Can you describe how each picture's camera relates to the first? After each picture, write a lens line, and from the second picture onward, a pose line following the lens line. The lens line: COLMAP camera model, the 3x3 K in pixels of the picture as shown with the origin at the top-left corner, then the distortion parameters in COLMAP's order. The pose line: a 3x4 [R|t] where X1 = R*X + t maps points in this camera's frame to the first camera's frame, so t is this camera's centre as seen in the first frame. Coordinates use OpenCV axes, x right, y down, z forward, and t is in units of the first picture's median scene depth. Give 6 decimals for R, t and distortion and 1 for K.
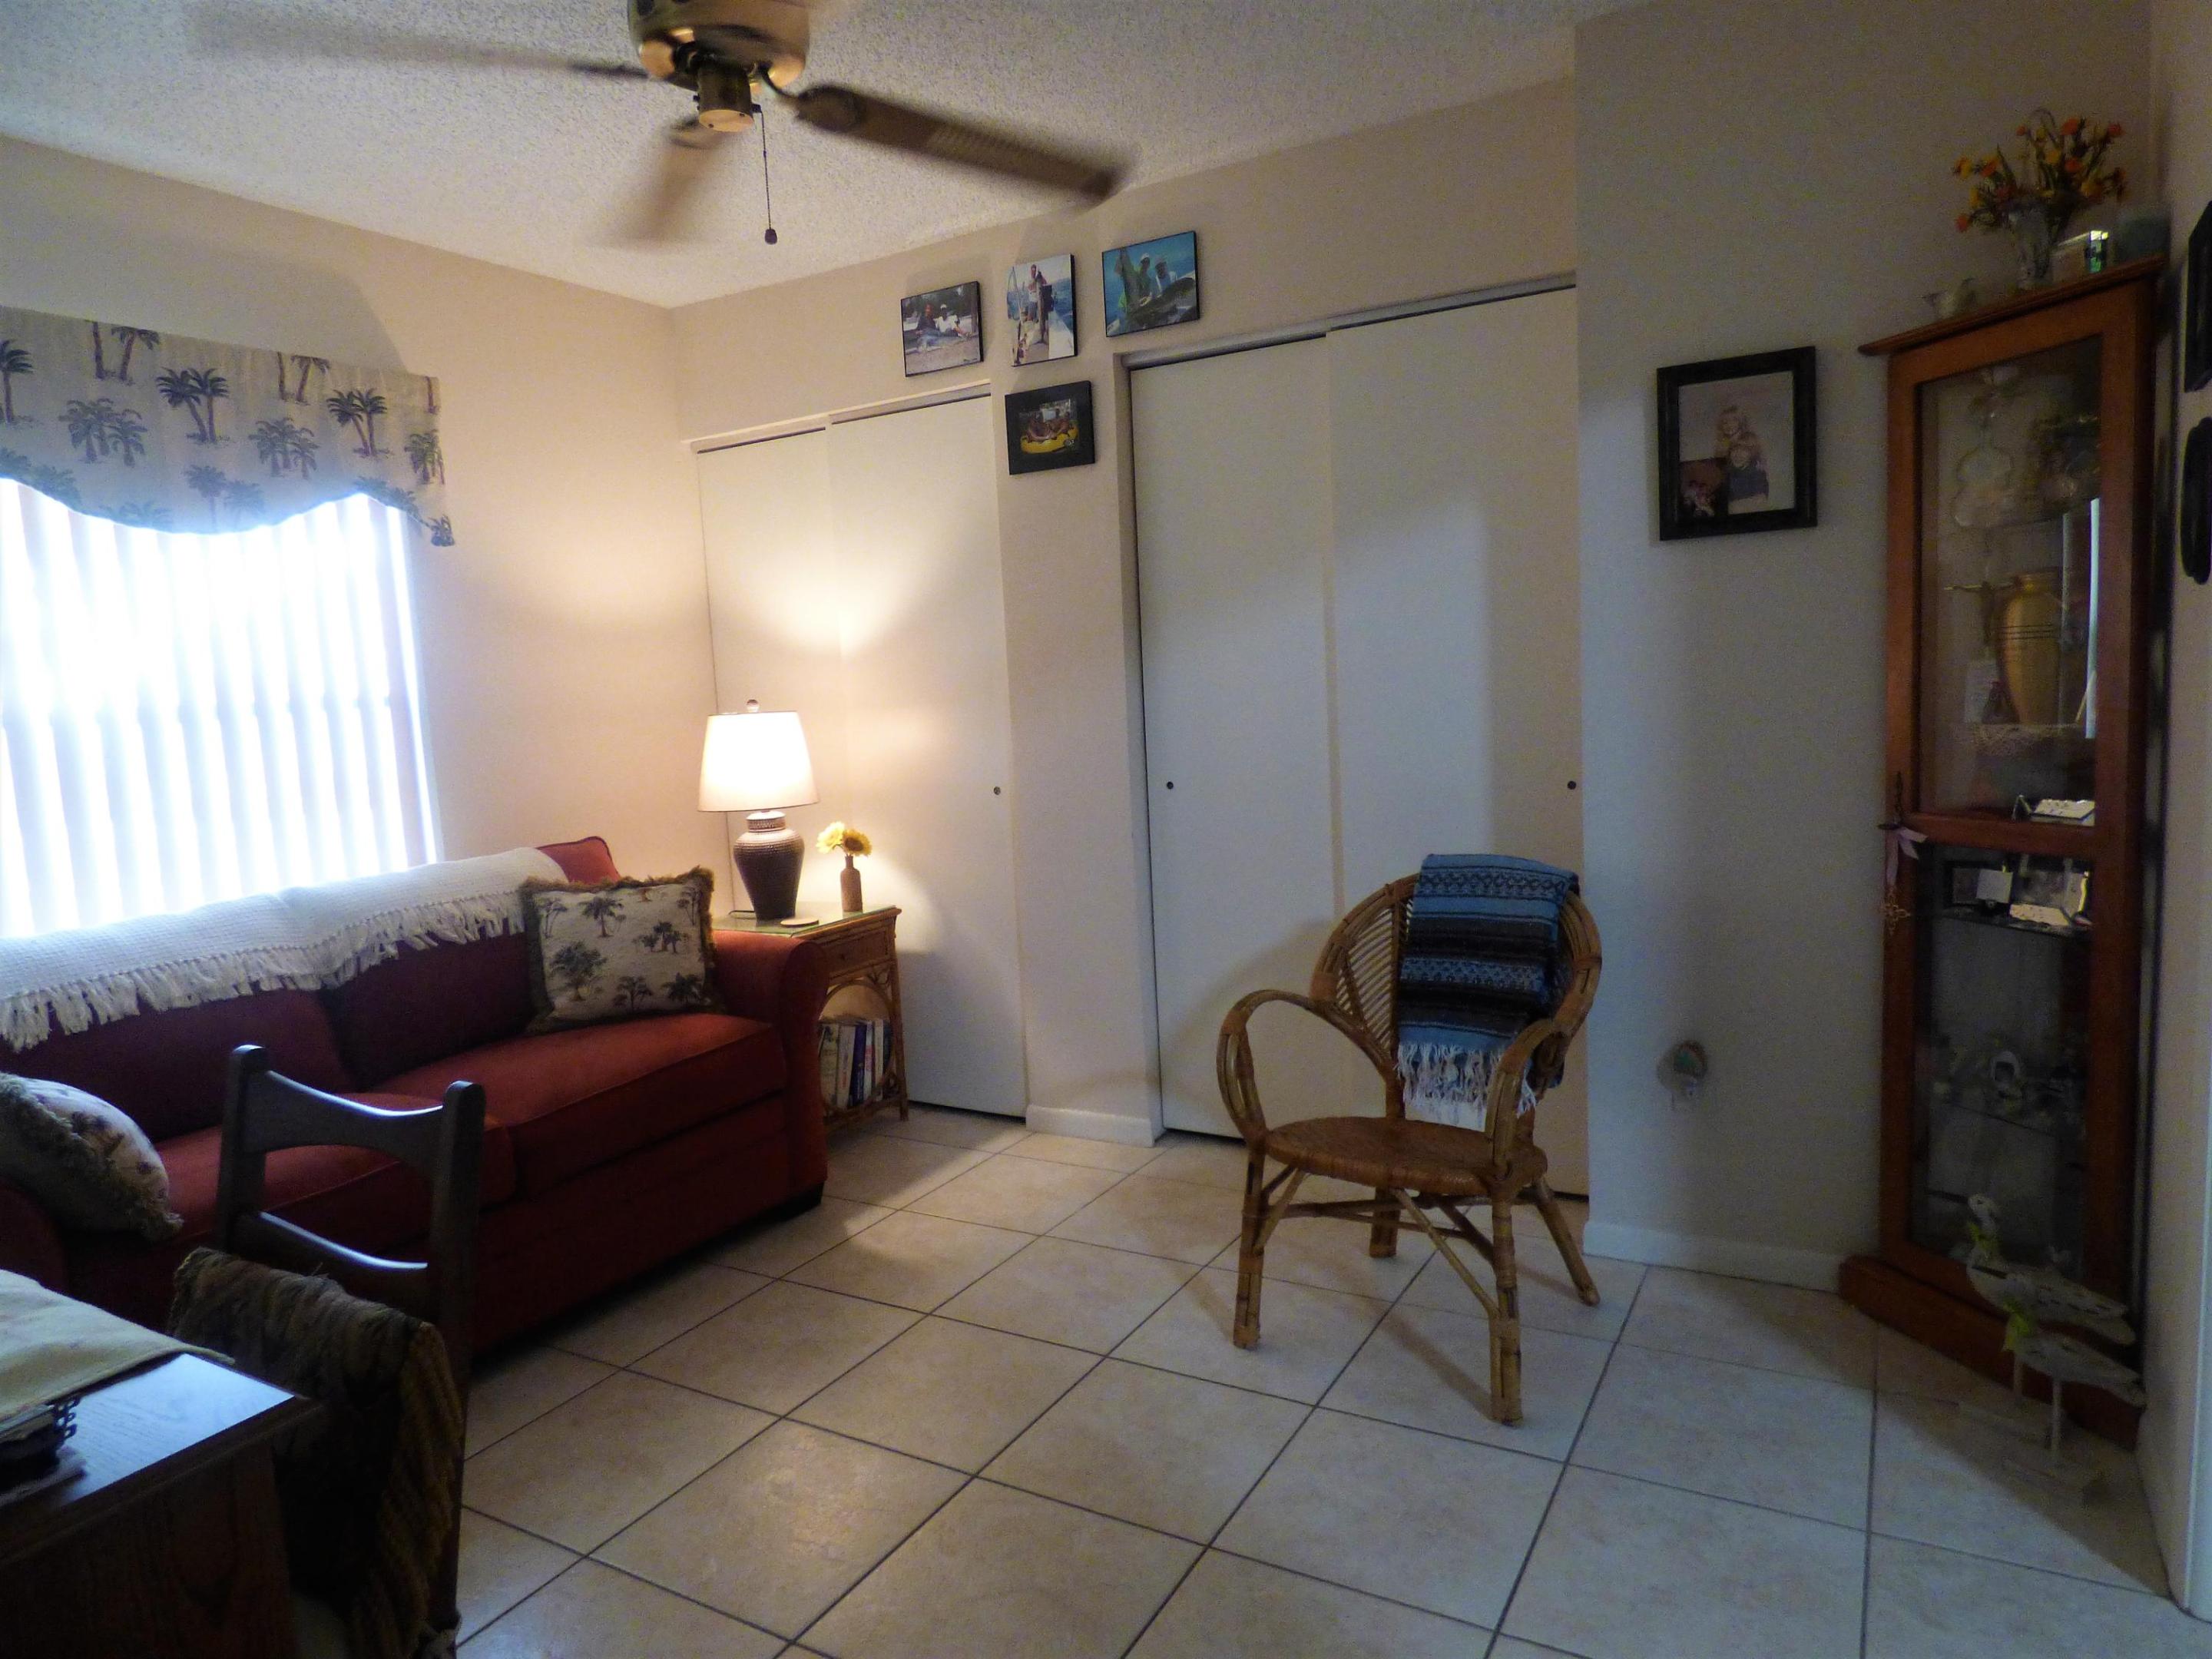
lens RADIAL K [[1325.4, 0, 1106.0], [0, 1325.4, 829.5], [0, 0, 1]] dist [-0.020154, -0.002672]
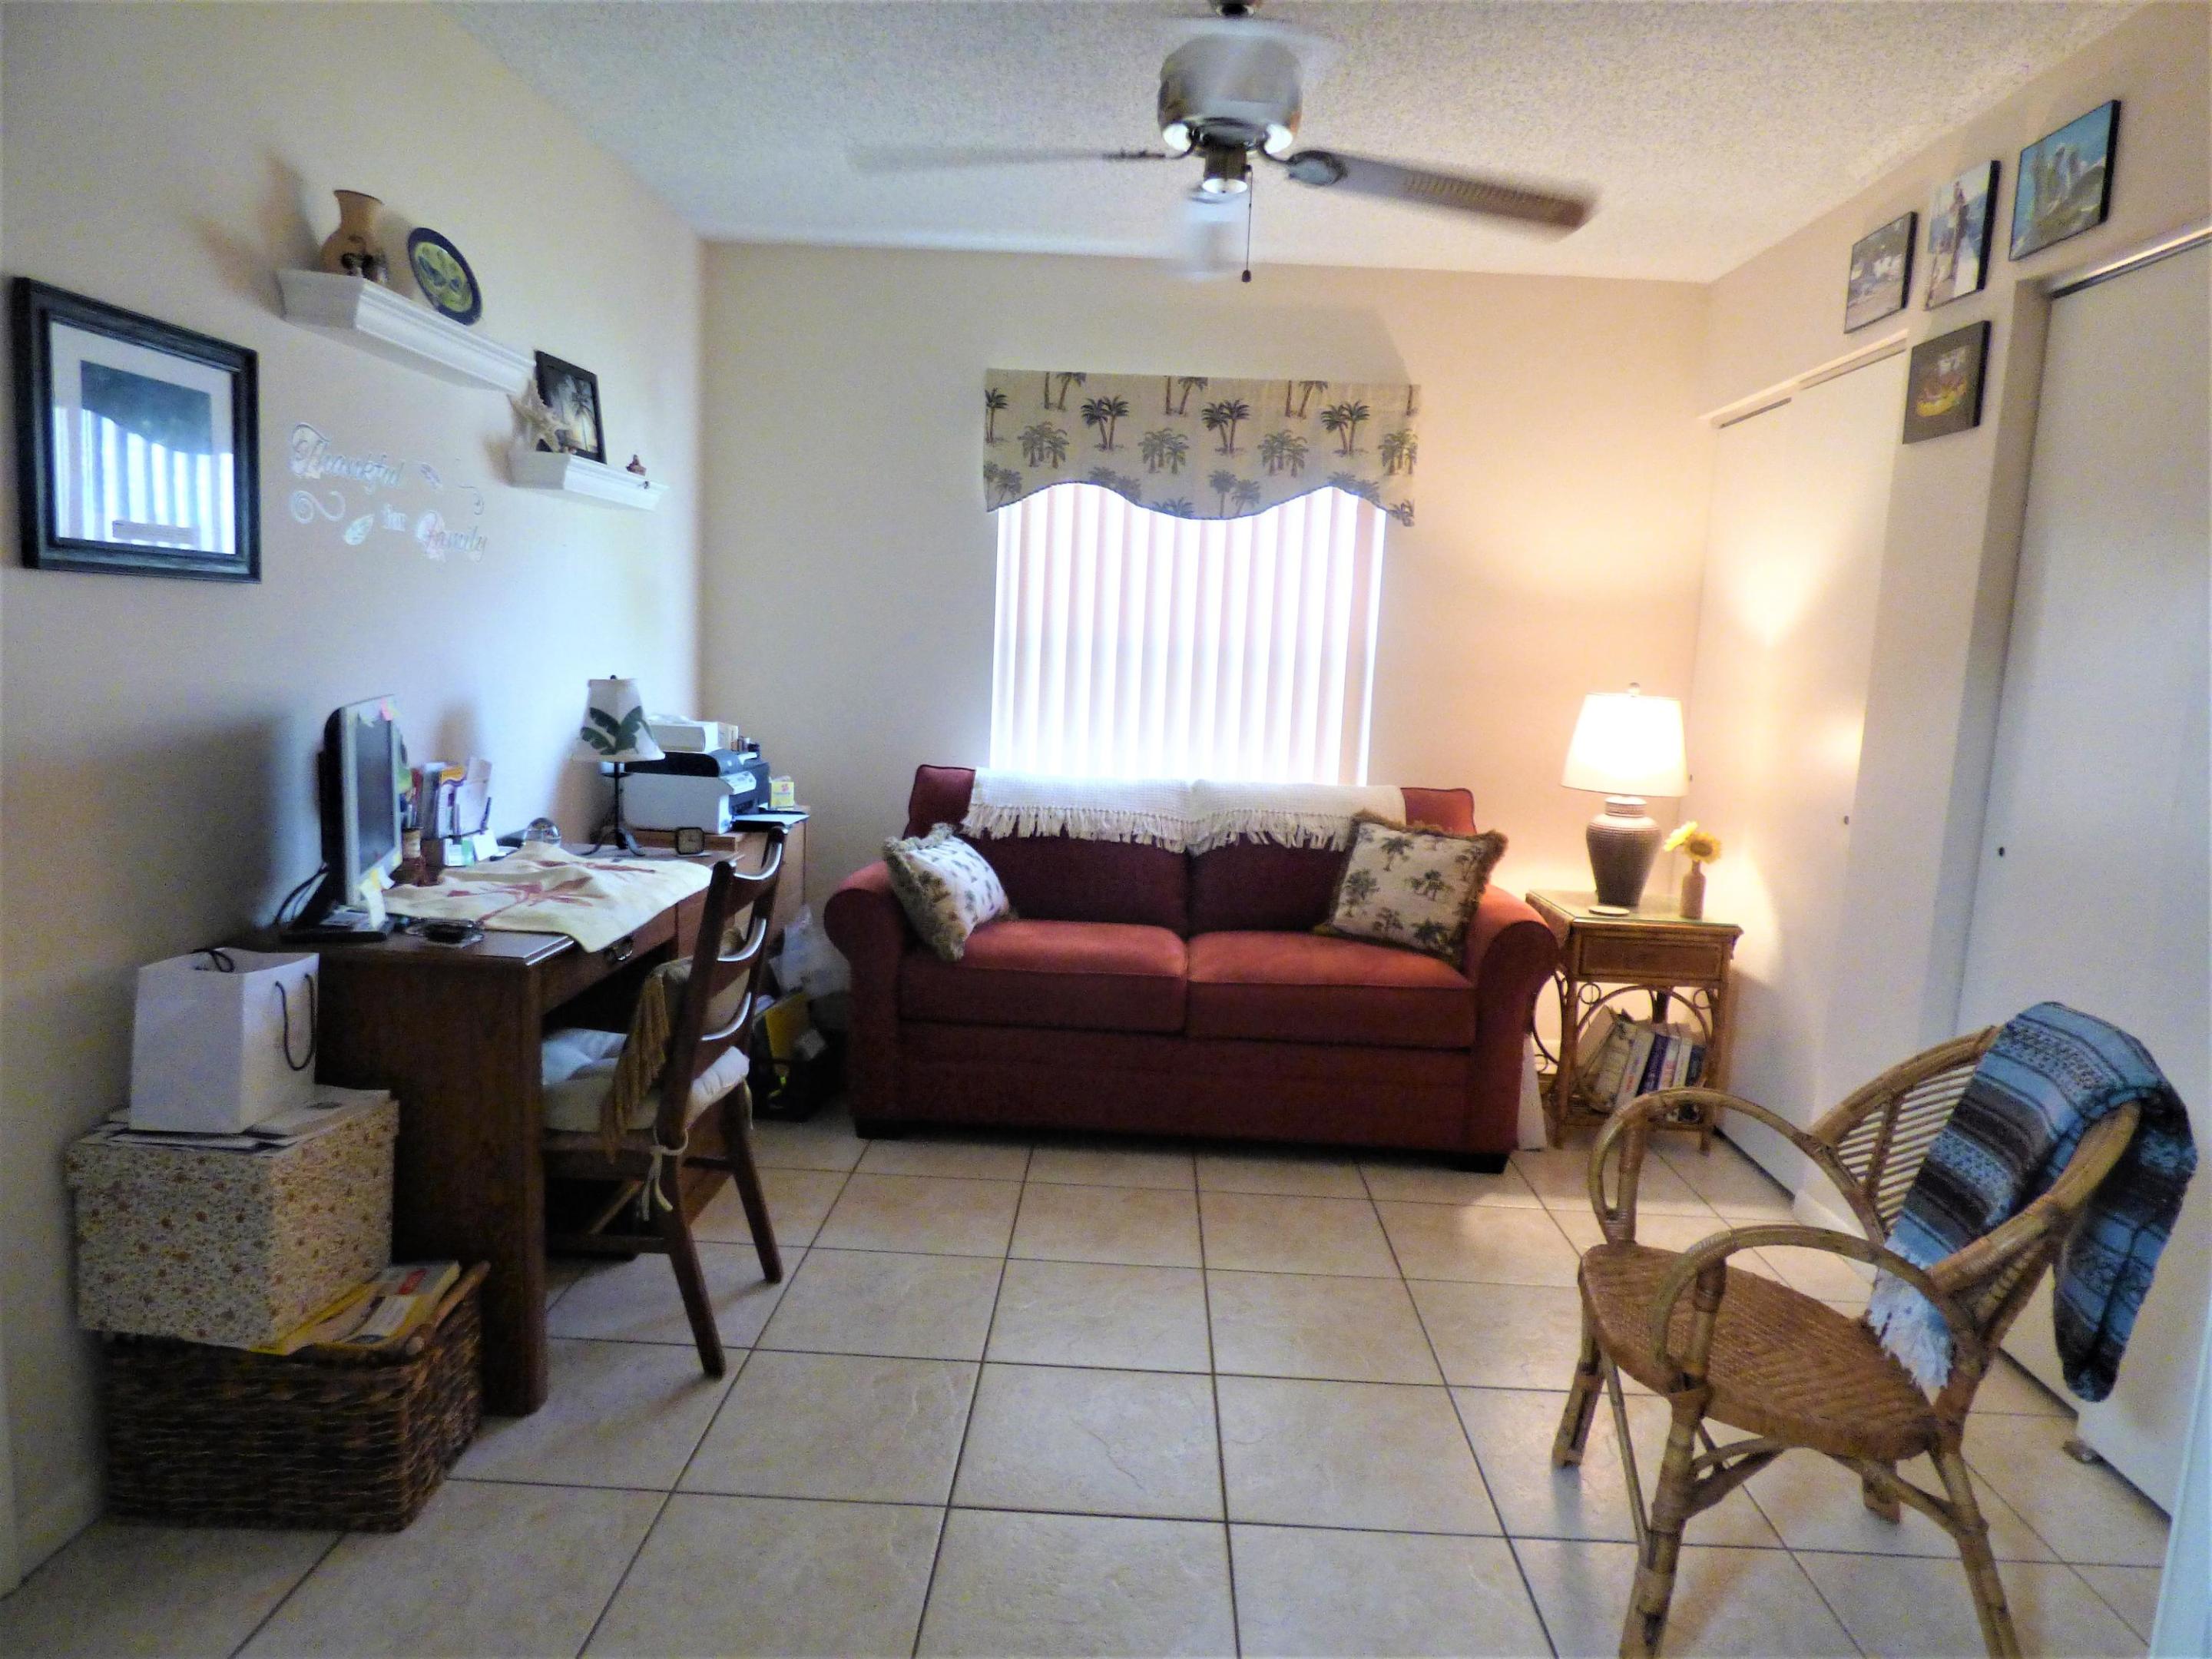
lens RADIAL K [[1350.1, 0, 1106.0], [0, 1350.1, 829.5], [0, 0, 1]] dist [-0.060977, 0.016230]
pose [[0.457572, 0.195164, -0.867490, 0.509885], [-0.167060, 0.977110, 0.131707, -0.065822], [0.873338, 0.084658, 0.479702, 0.217454]]
